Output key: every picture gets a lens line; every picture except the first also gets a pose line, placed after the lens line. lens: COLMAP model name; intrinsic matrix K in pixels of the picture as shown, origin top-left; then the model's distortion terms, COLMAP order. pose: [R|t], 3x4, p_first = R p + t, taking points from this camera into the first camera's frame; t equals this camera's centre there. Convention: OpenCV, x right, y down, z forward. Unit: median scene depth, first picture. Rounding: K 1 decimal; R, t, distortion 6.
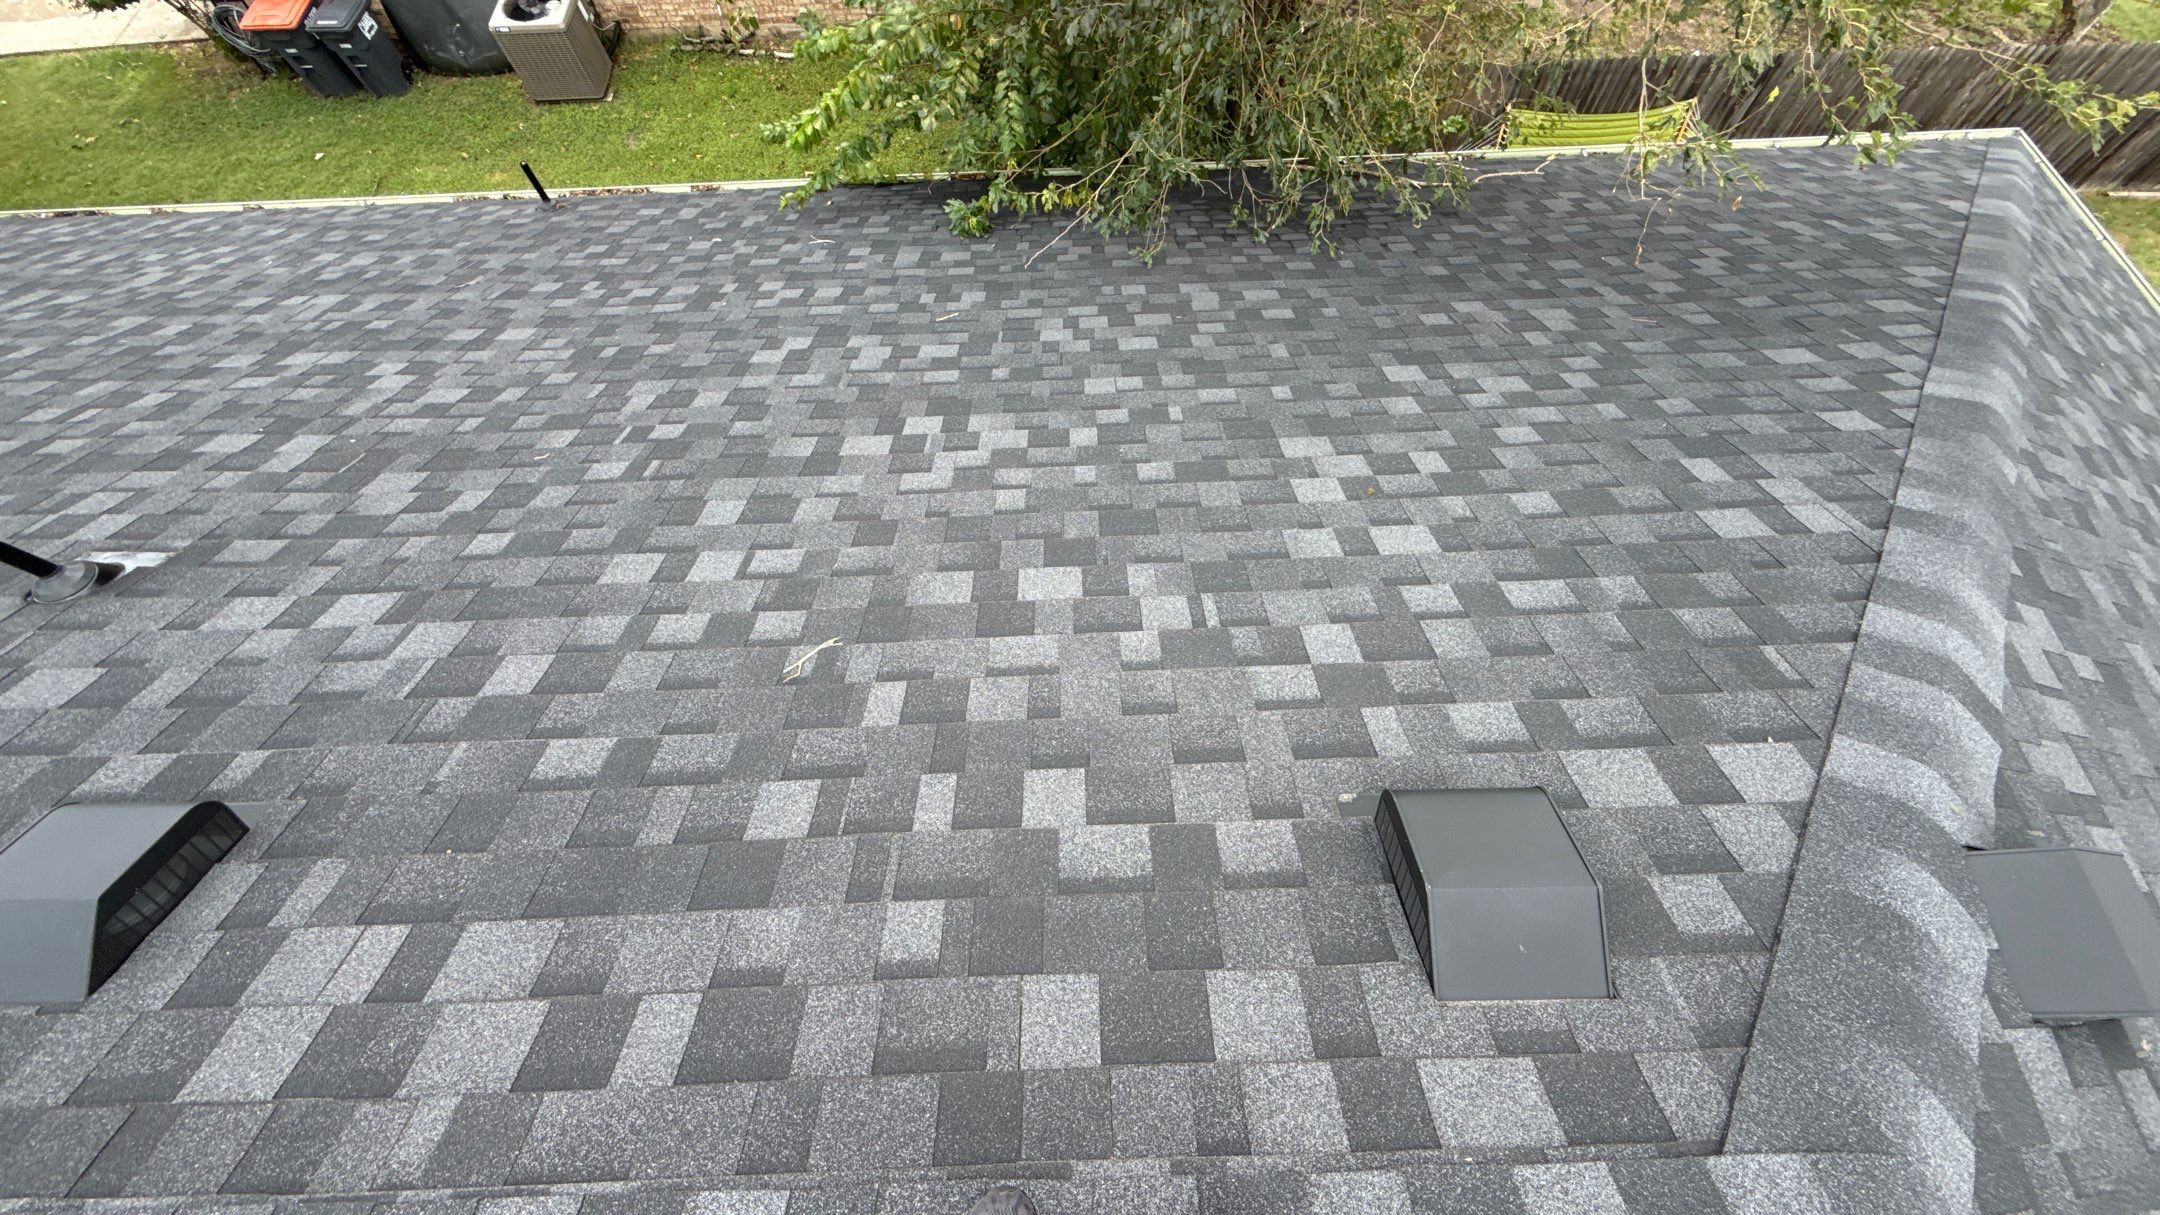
lens RADIAL K [[855.8, 0, 1080.0], [0, 855.8, 607.5], [0, 0, 1]] dist [0.000681, -0.000655]
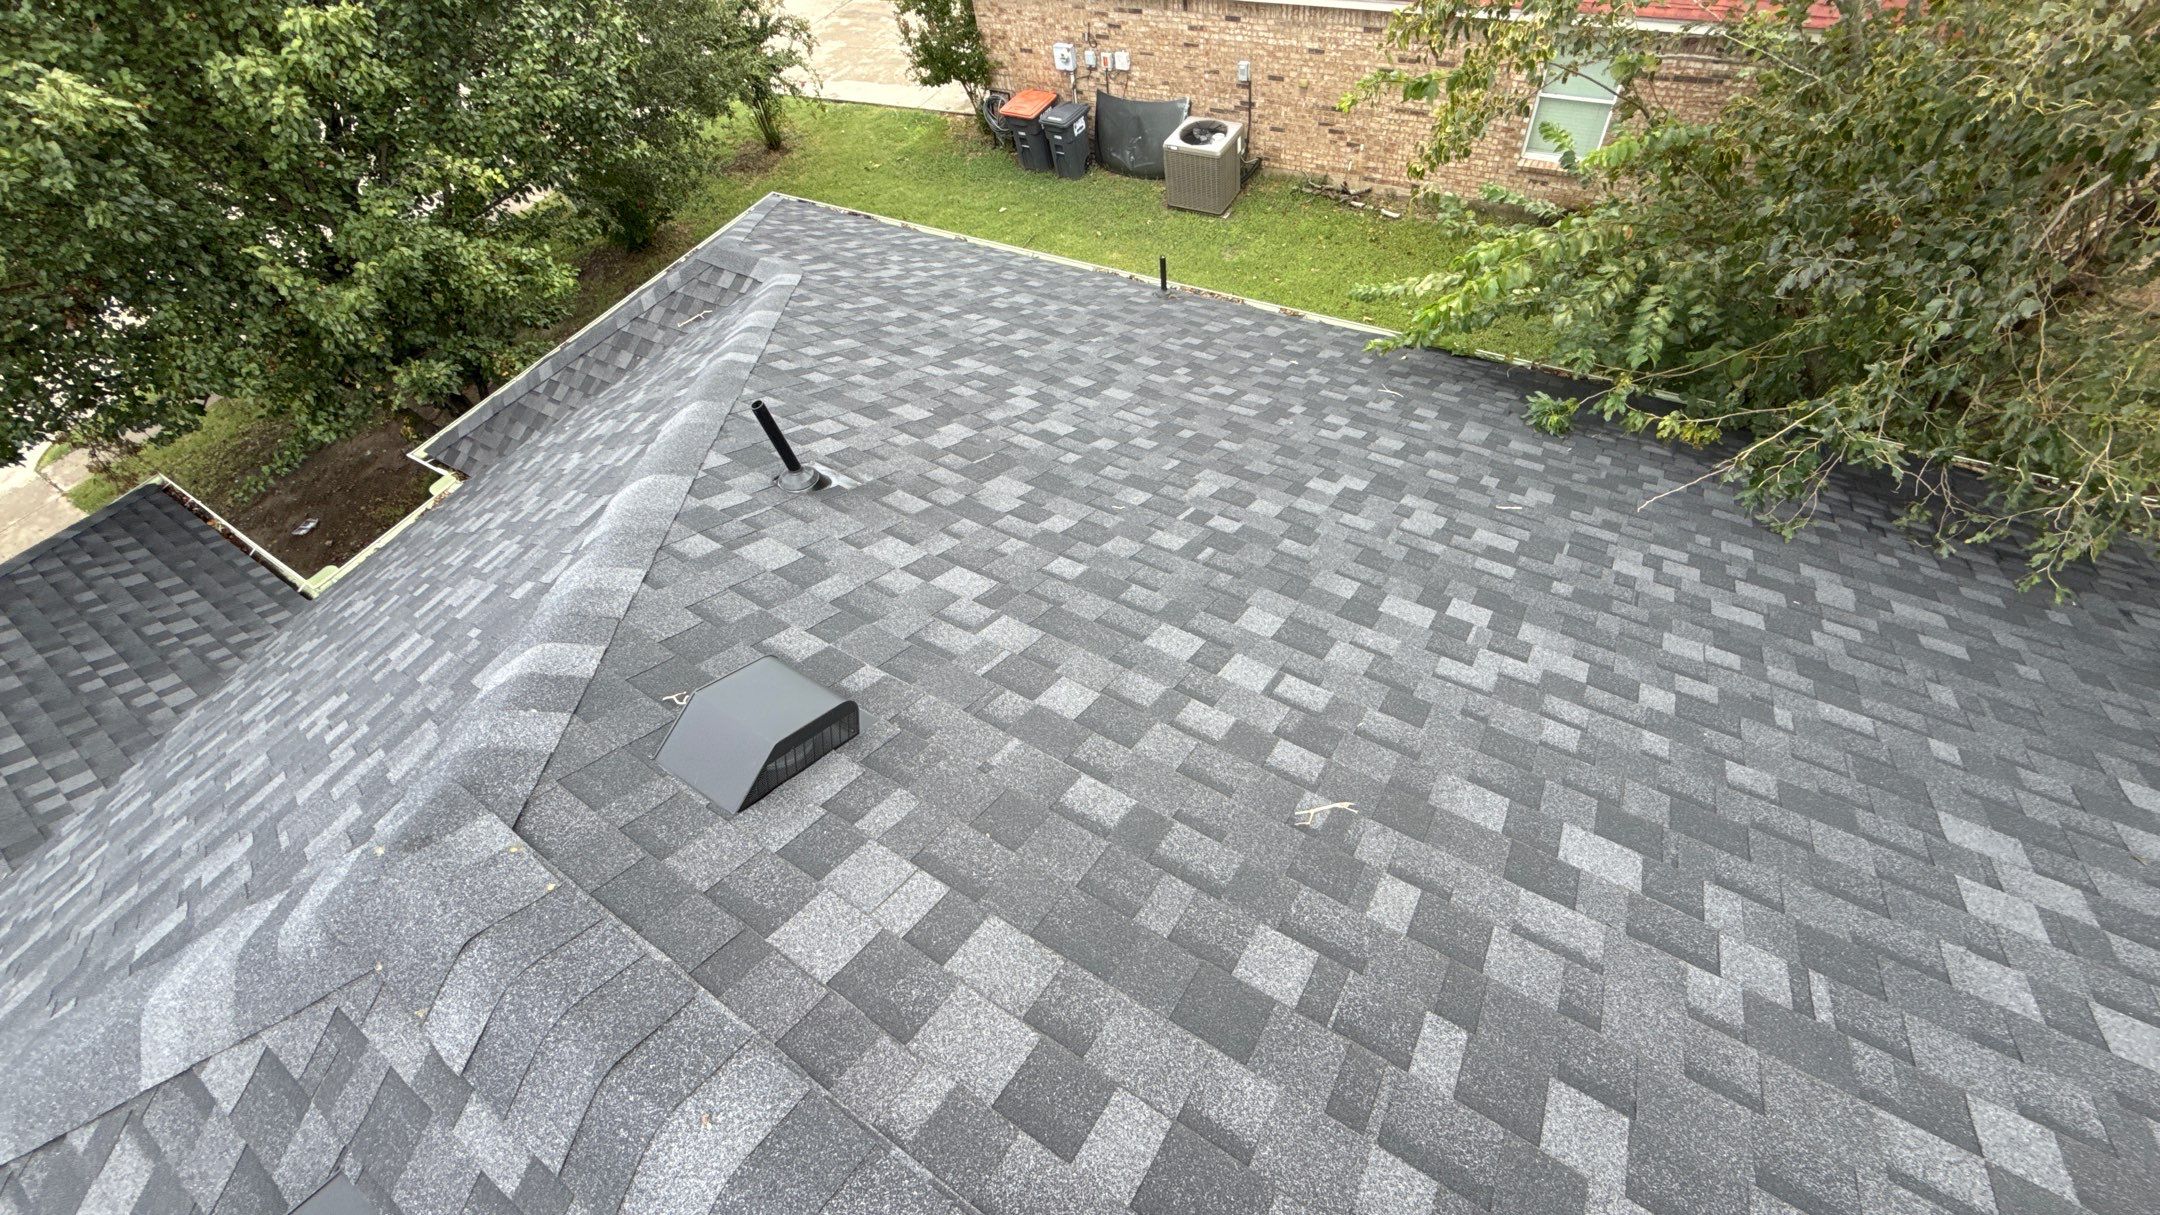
lens RADIAL K [[855.8, 0, 1080.0], [0, 855.8, 607.5], [0, 0, 1]] dist [0.000681, -0.000655]
pose [[0.830064, 0.387844, -0.400713, -0.177945], [-0.437701, 0.898351, -0.037184, 0.005954], [0.345559, 0.206258, 0.915449, -0.017382]]
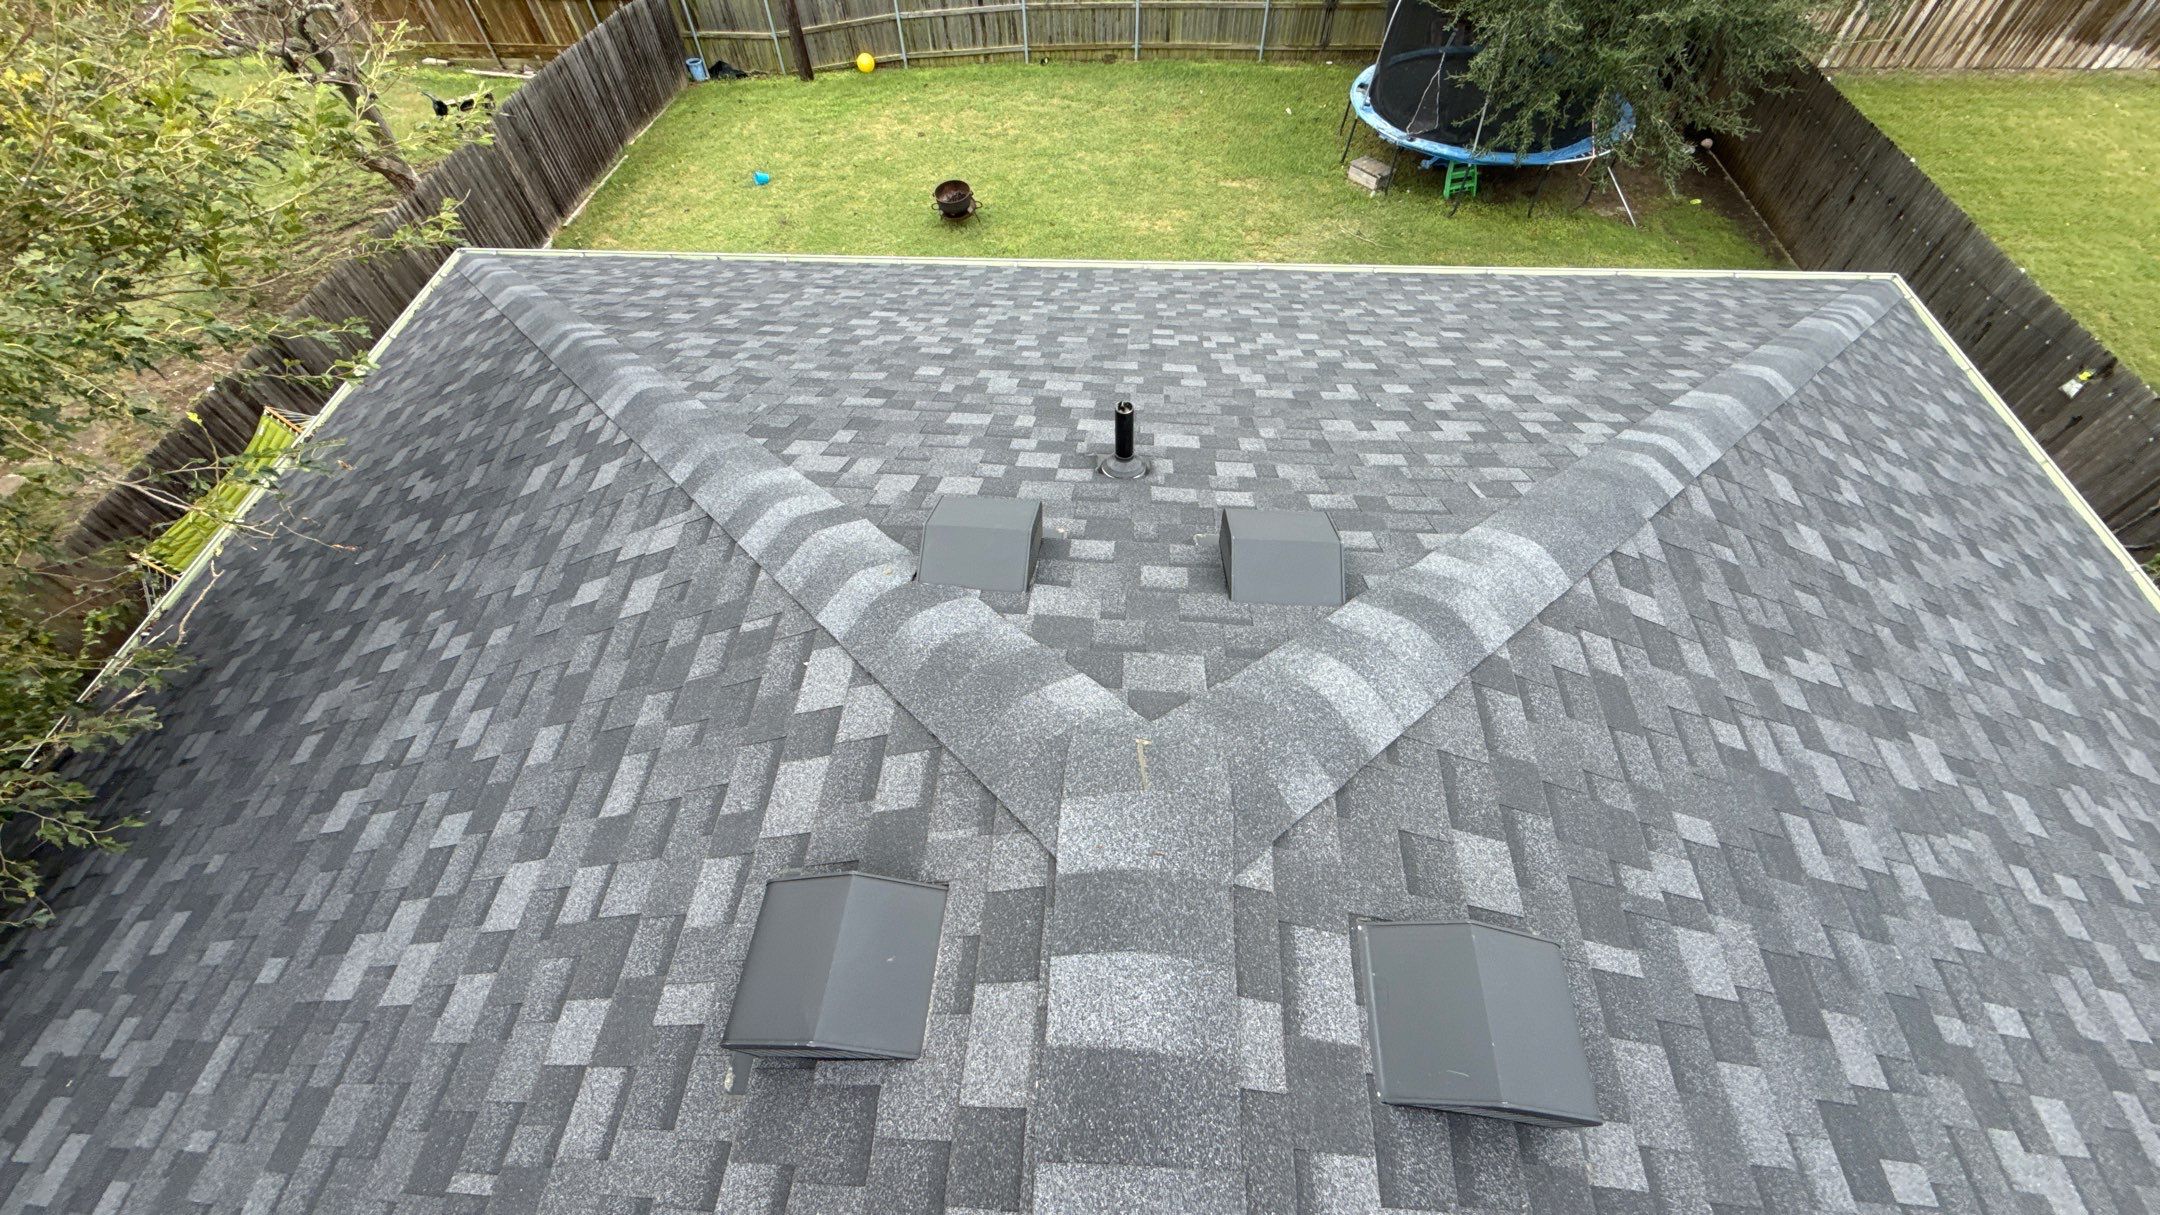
lens RADIAL K [[855.8, 0, 1080.0], [0, 855.8, 607.5], [0, 0, 1]] dist [0.000681, -0.000655]
pose [[0.093938, -0.797922, 0.595395, 0.120483], [0.896582, 0.327784, 0.297824, 0.070813], [-0.432801, 0.505844, 0.746194, -0.054526]]
